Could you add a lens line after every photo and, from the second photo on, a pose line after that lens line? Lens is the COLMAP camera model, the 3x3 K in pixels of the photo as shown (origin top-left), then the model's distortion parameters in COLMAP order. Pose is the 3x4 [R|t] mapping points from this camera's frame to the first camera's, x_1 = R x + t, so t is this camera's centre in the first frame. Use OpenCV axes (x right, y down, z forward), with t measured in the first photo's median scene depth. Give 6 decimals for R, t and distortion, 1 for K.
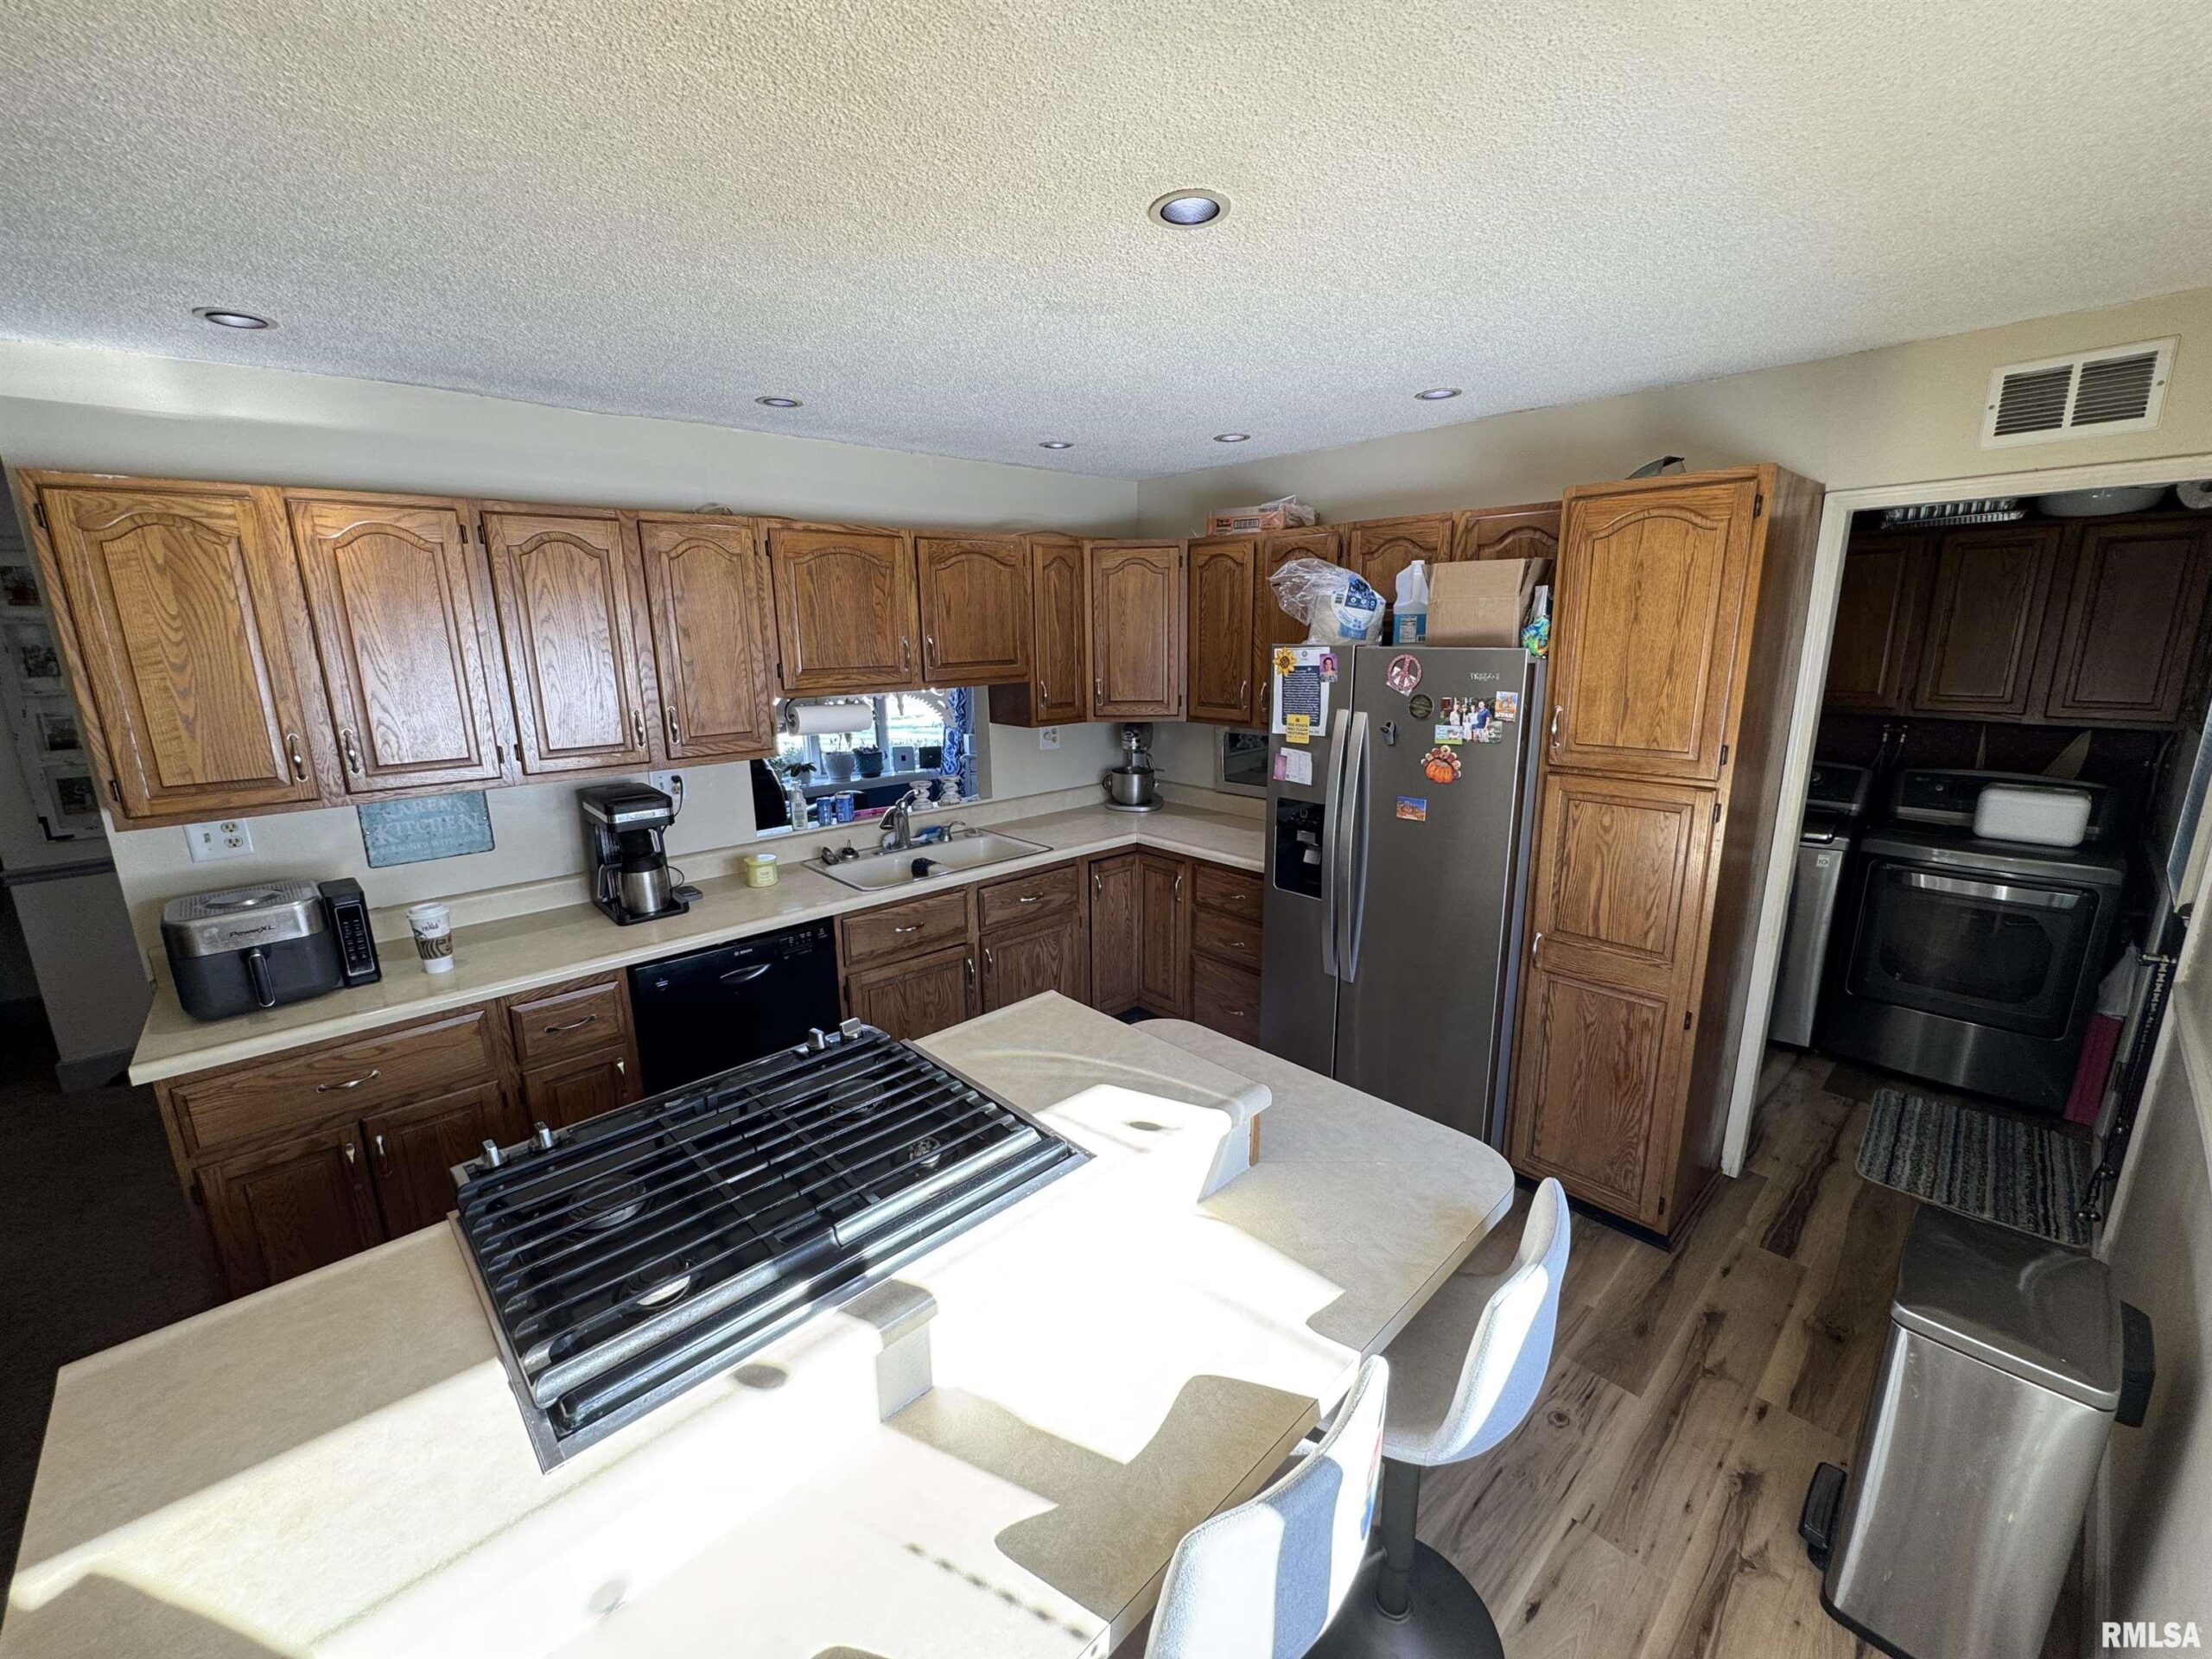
lens RADIAL K [[879.0, 0, 1095.9], [0, 879.0, 824.0], [0, 0, 1]] dist [0.002283, 0.000069]
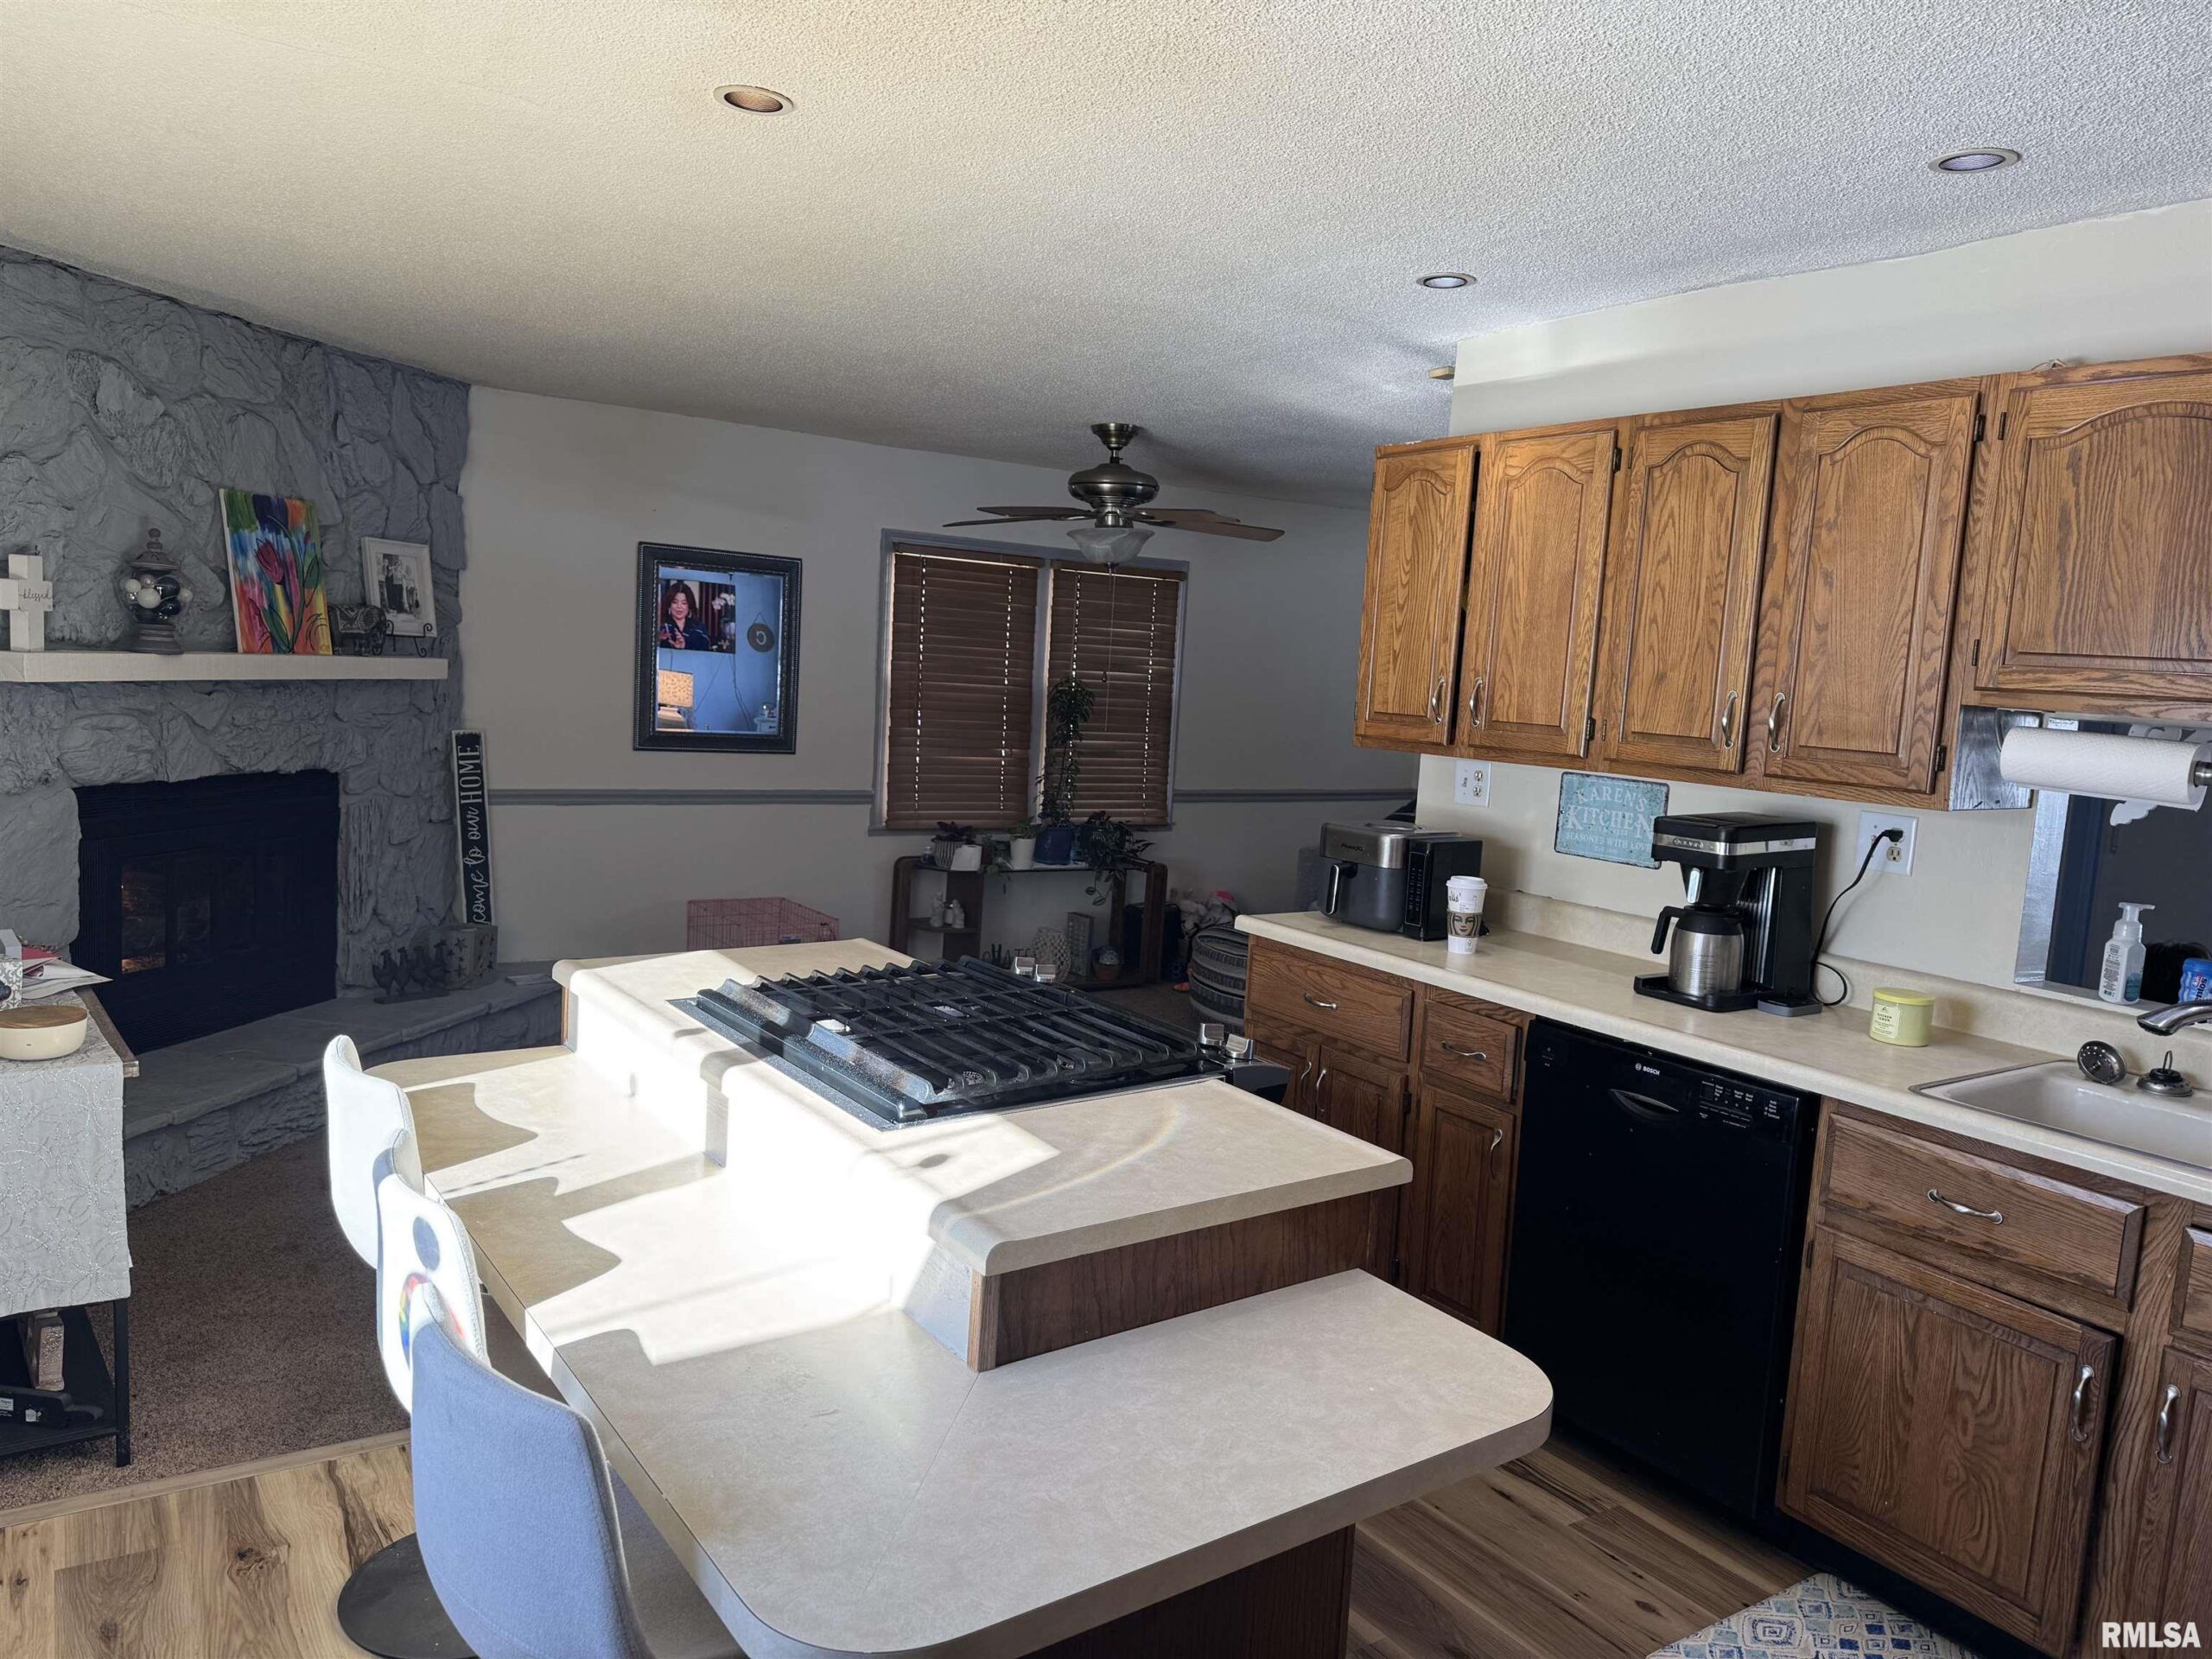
lens RADIAL K [[1538.0, 0, 1106.0], [0, 1538.0, 829.5], [0, 0, 1]] dist [0.075039, -0.106087]
pose [[-0.134601, 0.118349, -0.983807, 0.902320], [-0.273734, 0.949766, 0.151705, -0.099071], [0.952341, 0.289721, -0.095443, 0.864869]]
